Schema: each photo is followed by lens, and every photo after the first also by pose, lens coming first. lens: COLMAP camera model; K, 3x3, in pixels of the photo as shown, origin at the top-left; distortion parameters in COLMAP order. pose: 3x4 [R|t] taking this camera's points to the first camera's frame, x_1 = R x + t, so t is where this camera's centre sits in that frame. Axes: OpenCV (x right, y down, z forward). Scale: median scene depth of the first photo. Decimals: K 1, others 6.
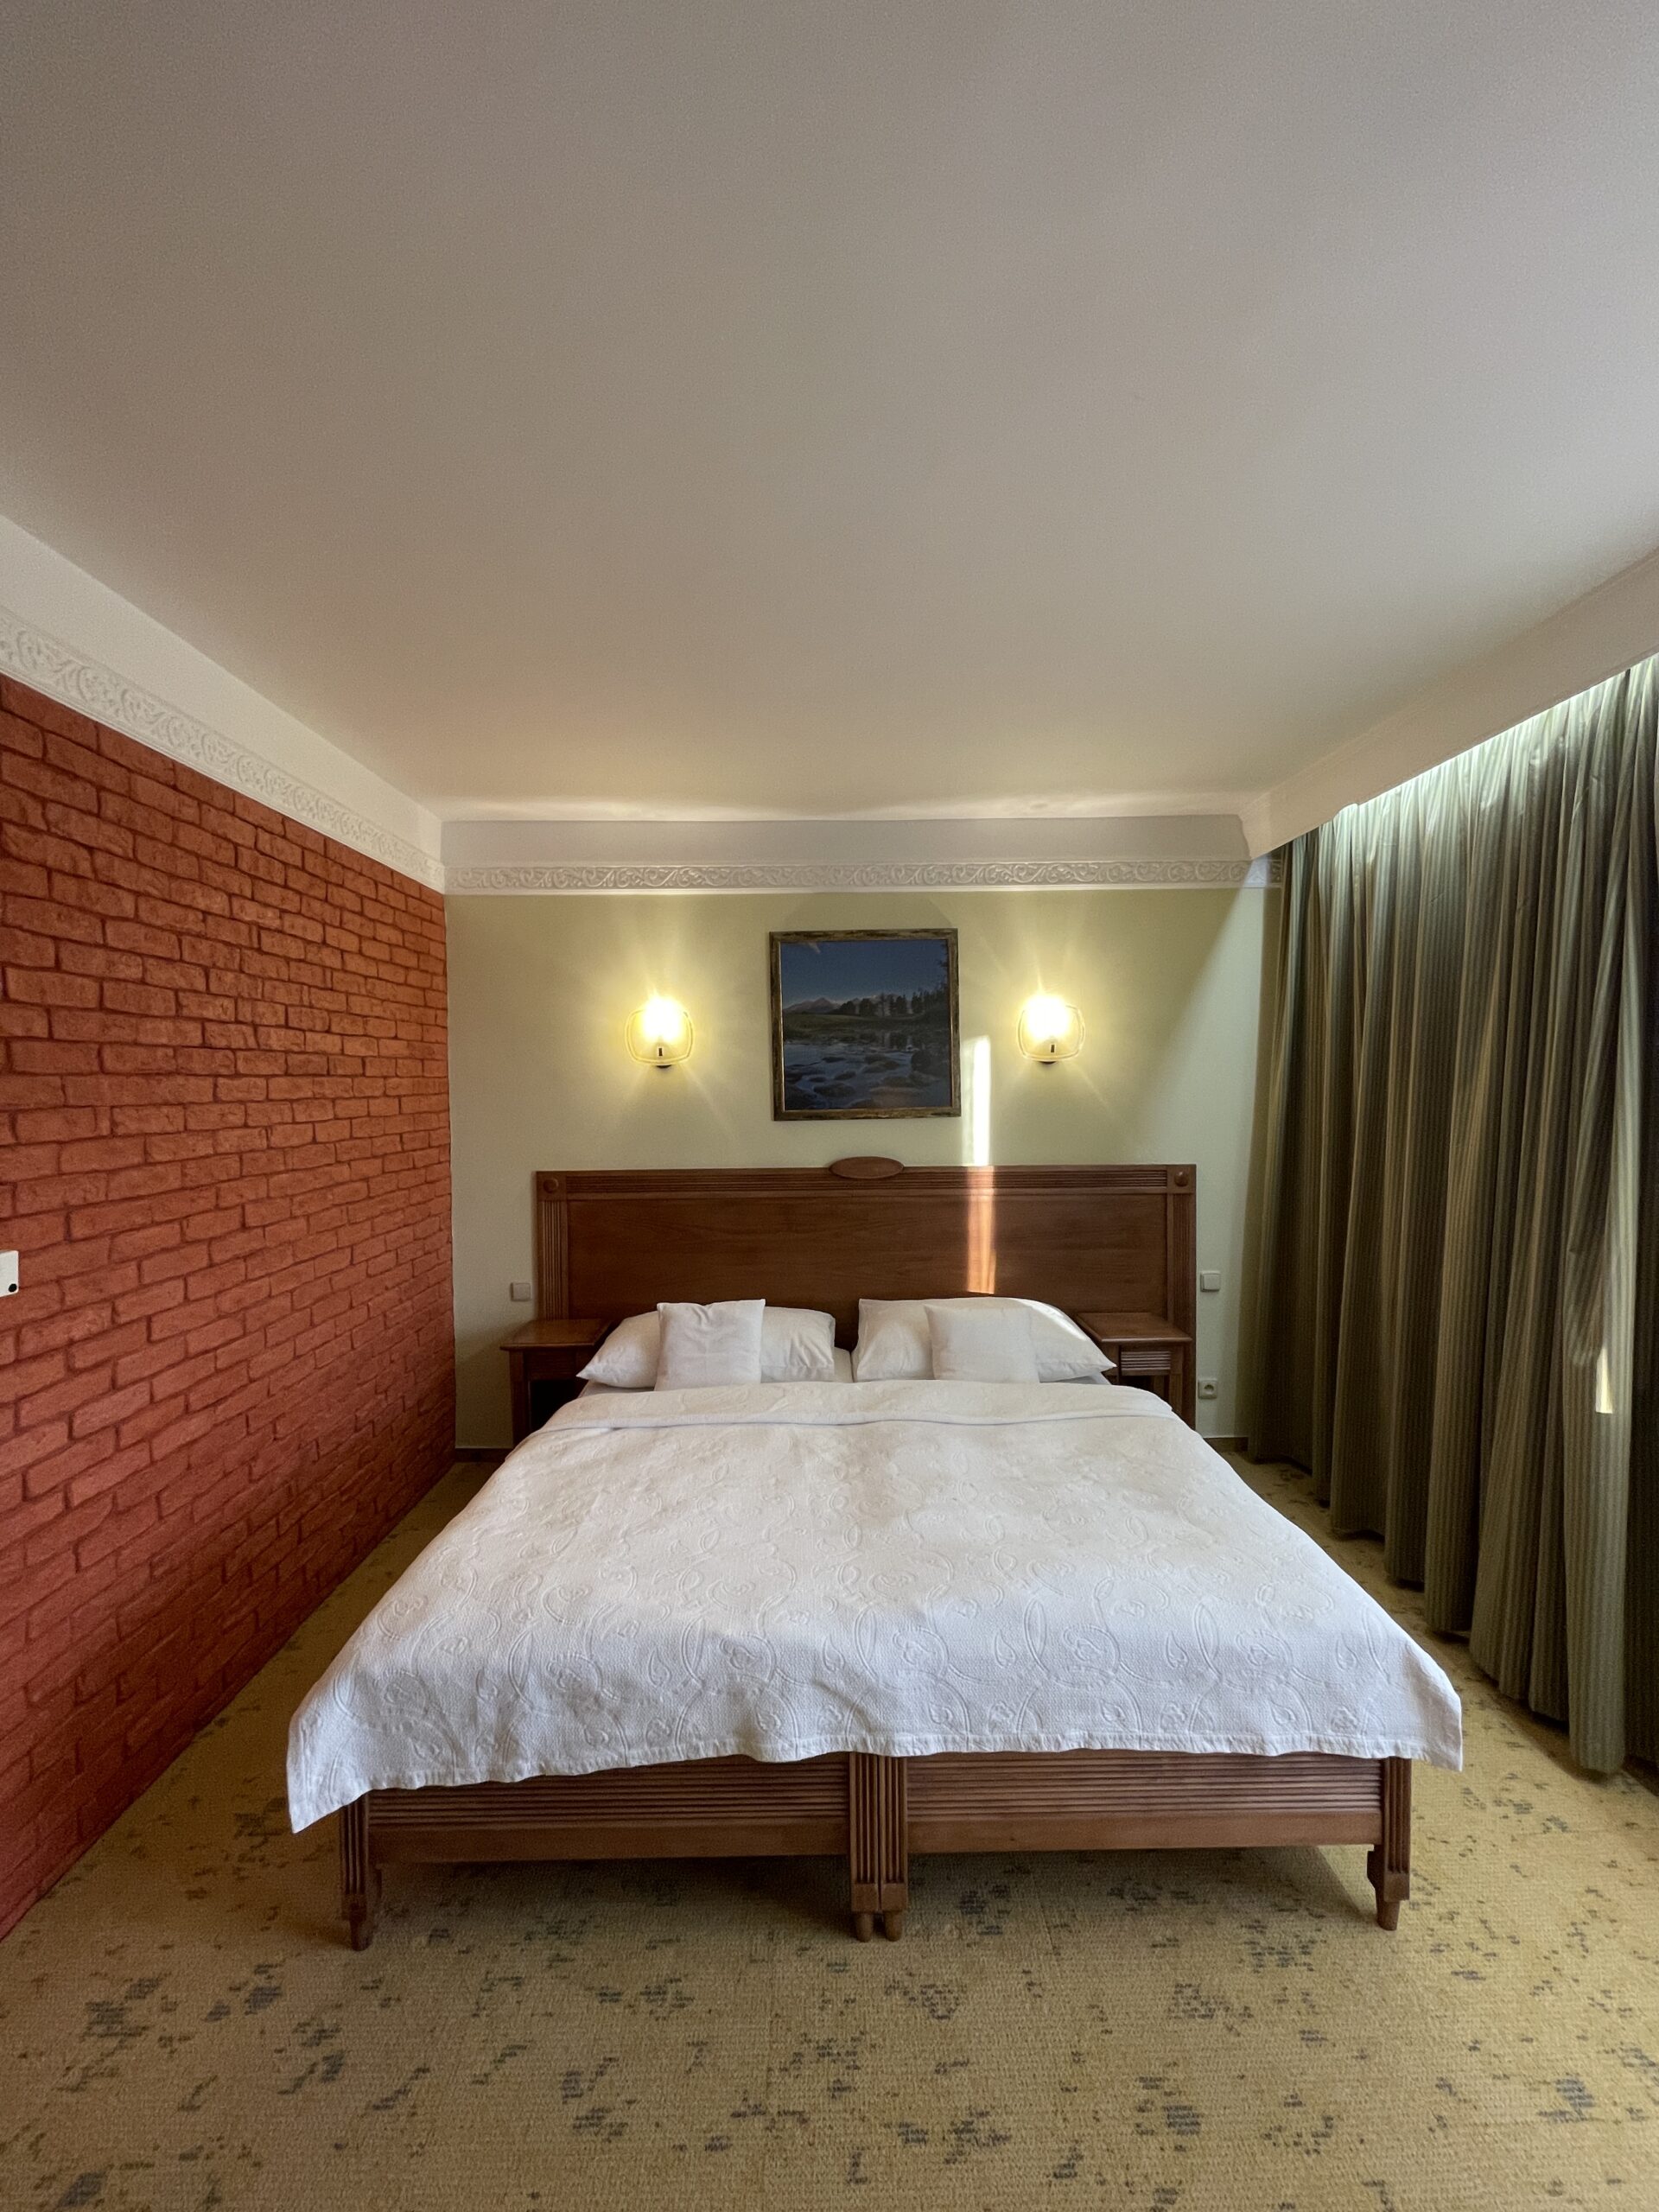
lens RADIAL K [[892.9, 0, 822.2], [0, 892.9, 1101.4], [0, 0, 1]] dist [-0.005033, 0.000488]
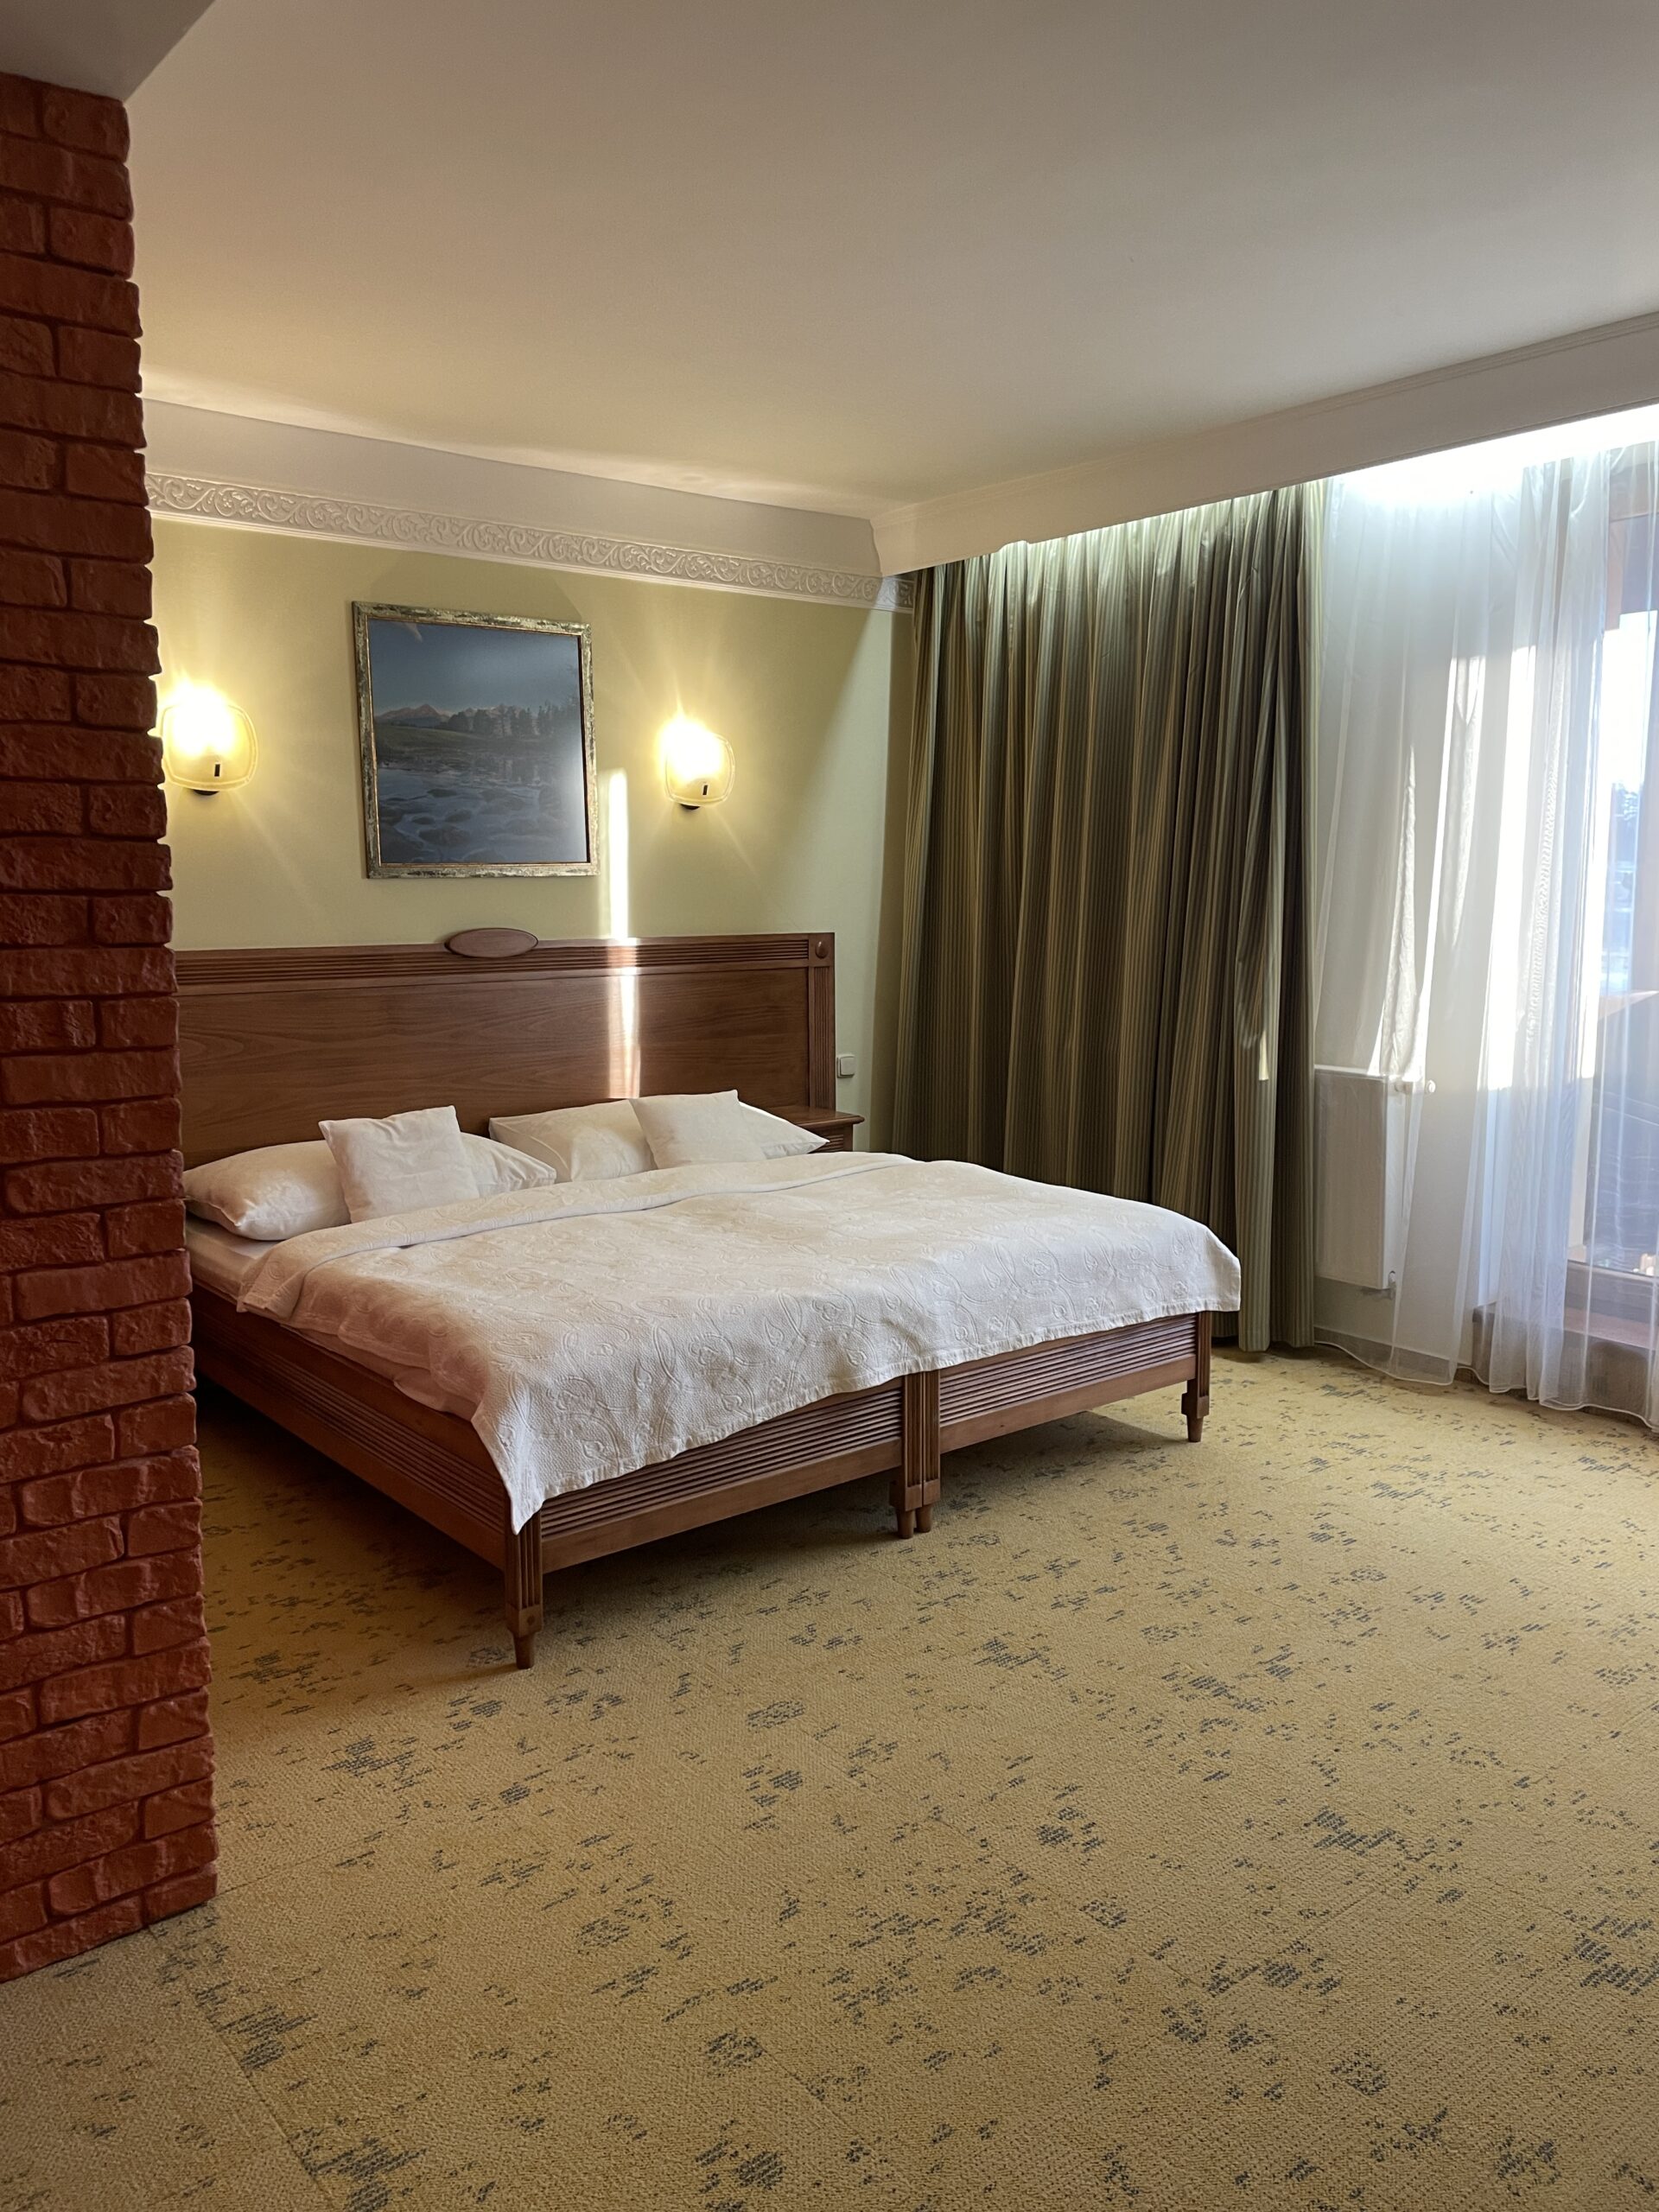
lens RADIAL K [[1673.9, 0, 823.5], [0, 1673.9, 1086.4], [0, 0, 1]] dist [0.077016, -0.058985]
pose [[0.783107, -0.071850, 0.617722, -1.052252], [0.011638, 0.994823, 0.100958, 0.096003], [-0.621778, -0.071872, 0.779889, -0.475434]]
